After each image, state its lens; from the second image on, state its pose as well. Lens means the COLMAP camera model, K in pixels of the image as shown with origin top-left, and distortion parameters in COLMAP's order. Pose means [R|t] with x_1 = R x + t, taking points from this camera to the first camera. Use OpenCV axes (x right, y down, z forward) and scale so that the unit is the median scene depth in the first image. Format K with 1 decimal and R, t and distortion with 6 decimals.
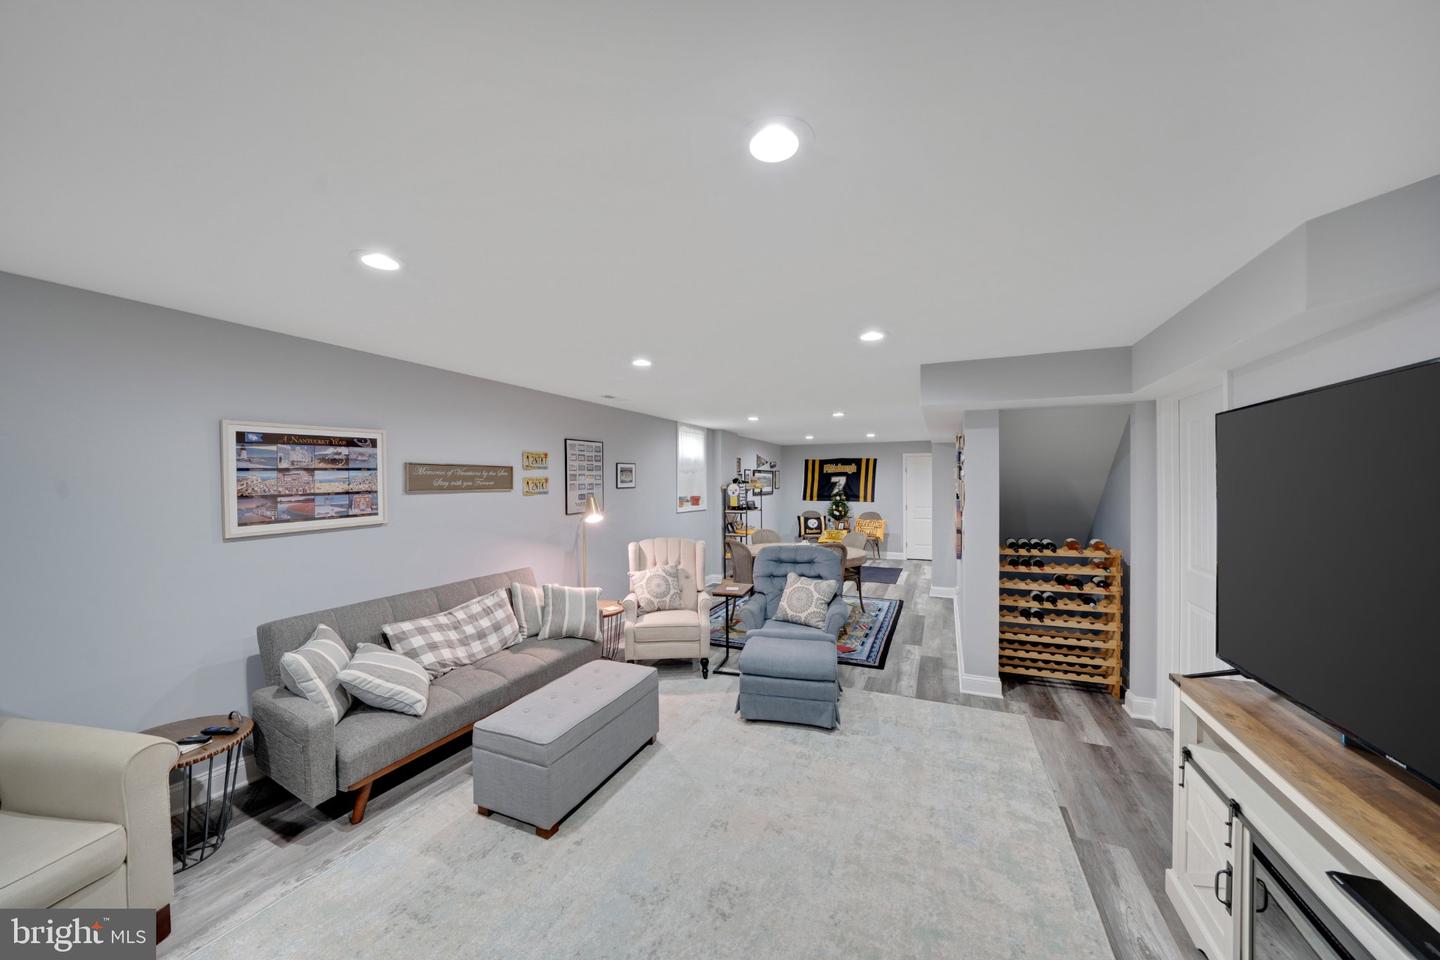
lens RADIAL K [[507.0, 0, 712.1], [0, 507.0, 483.5], [0, 0, 1]] dist [-0.019862, 0.000172]
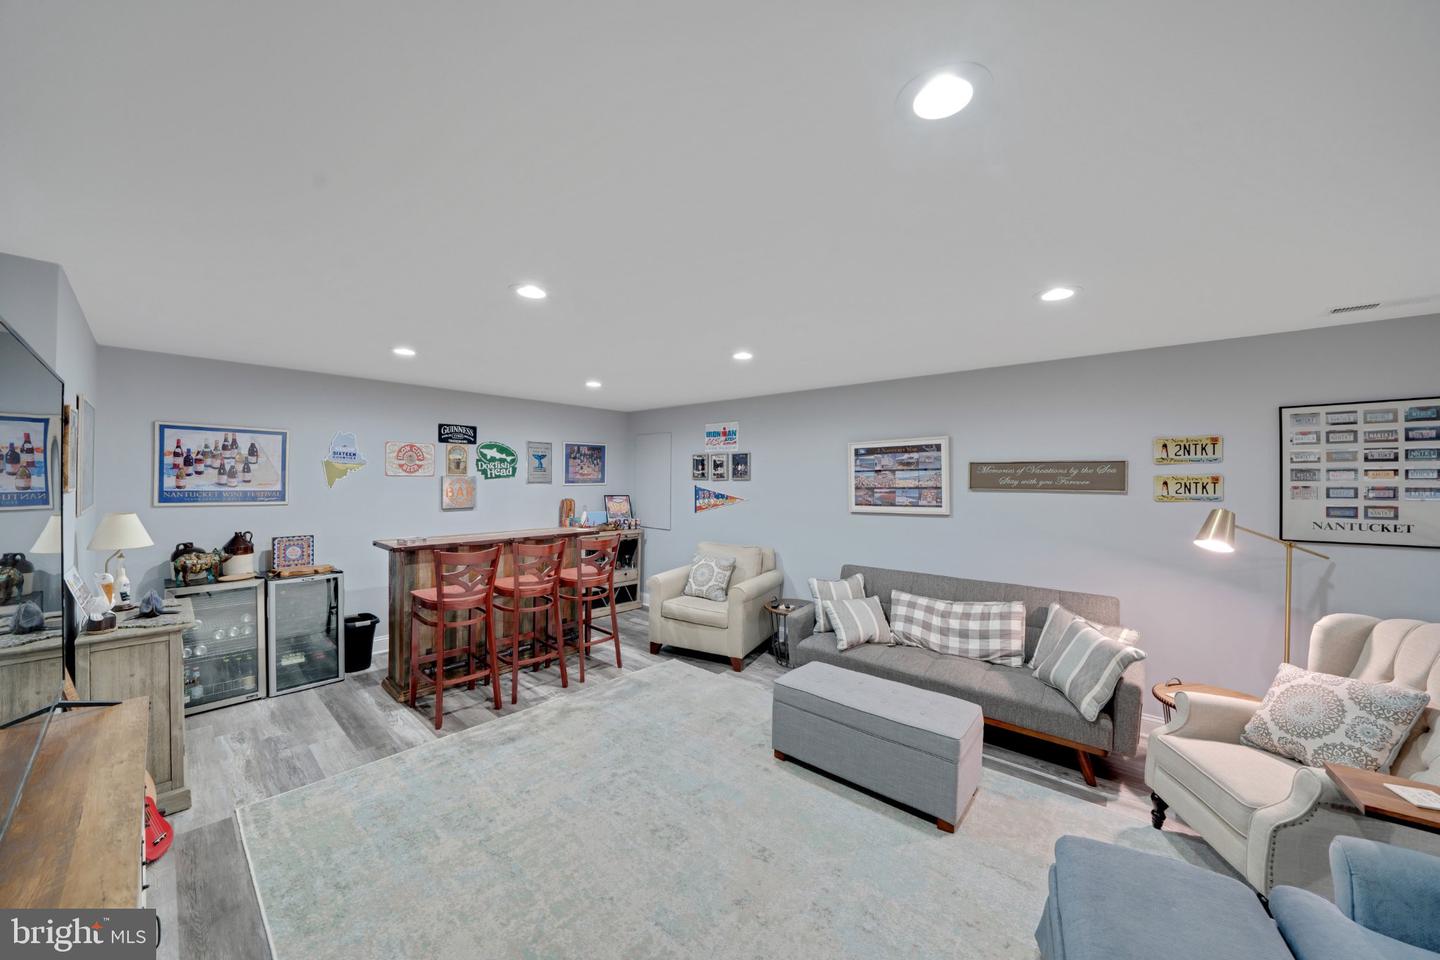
lens RADIAL K [[507.0, 0, 712.1], [0, 507.0, 483.5], [0, 0, 1]] dist [-0.019862, 0.000172]
pose [[-0.300327, 0.008045, -0.953802, 0.653486], [-0.012848, 0.999840, 0.012479, -0.002006], [0.953750, 0.016002, -0.300176, 0.846574]]
